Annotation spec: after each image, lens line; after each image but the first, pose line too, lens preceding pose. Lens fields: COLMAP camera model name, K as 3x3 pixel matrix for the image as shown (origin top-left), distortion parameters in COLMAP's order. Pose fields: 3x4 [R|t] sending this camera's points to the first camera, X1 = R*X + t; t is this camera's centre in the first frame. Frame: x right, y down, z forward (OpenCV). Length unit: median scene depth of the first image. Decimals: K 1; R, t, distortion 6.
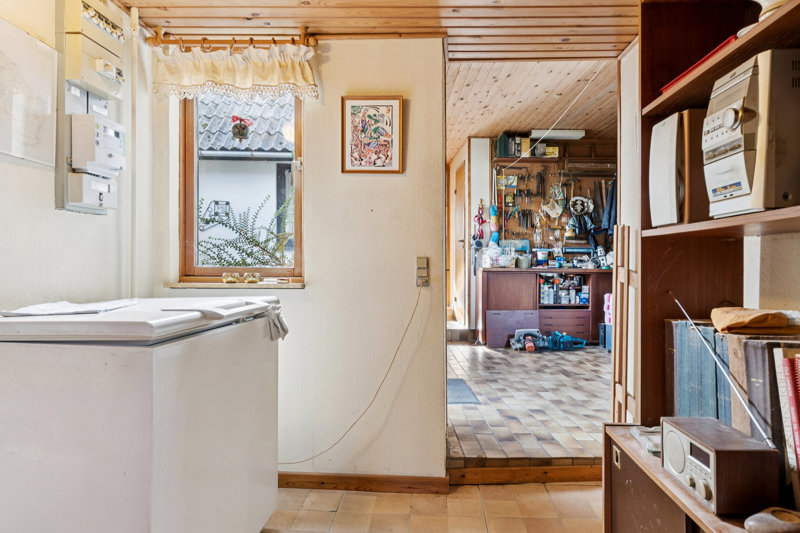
lens RADIAL K [[543.7, 0, 402.7], [0, 543.7, 263.5], [0, 0, 1]] dist [-0.000049, 0.000880]
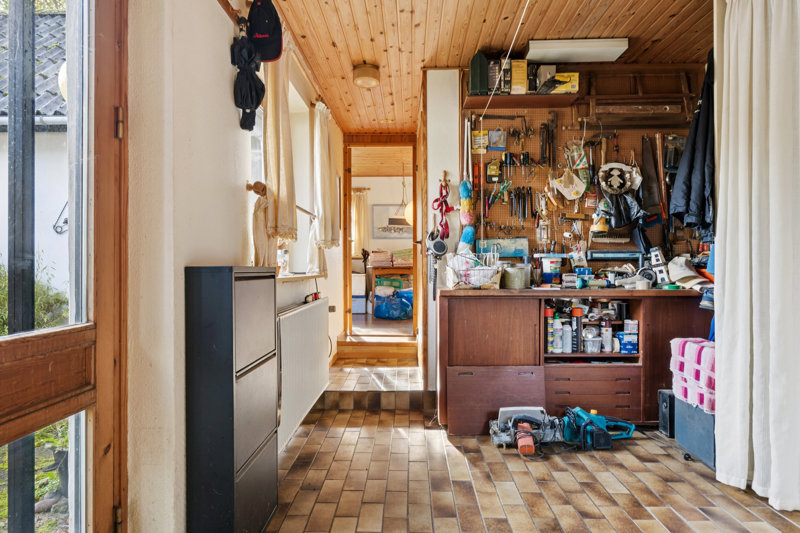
lens RADIAL K [[450.2, 0, 396.9], [0, 450.2, 268.9], [0, 0, 1]] dist [-0.005059, -0.001414]
pose [[0.995574, -0.010070, -0.093438, 0.139429], [0.011419, 0.999838, 0.013907, -0.019488], [0.093283, -0.014912, 0.995528, 0.512595]]
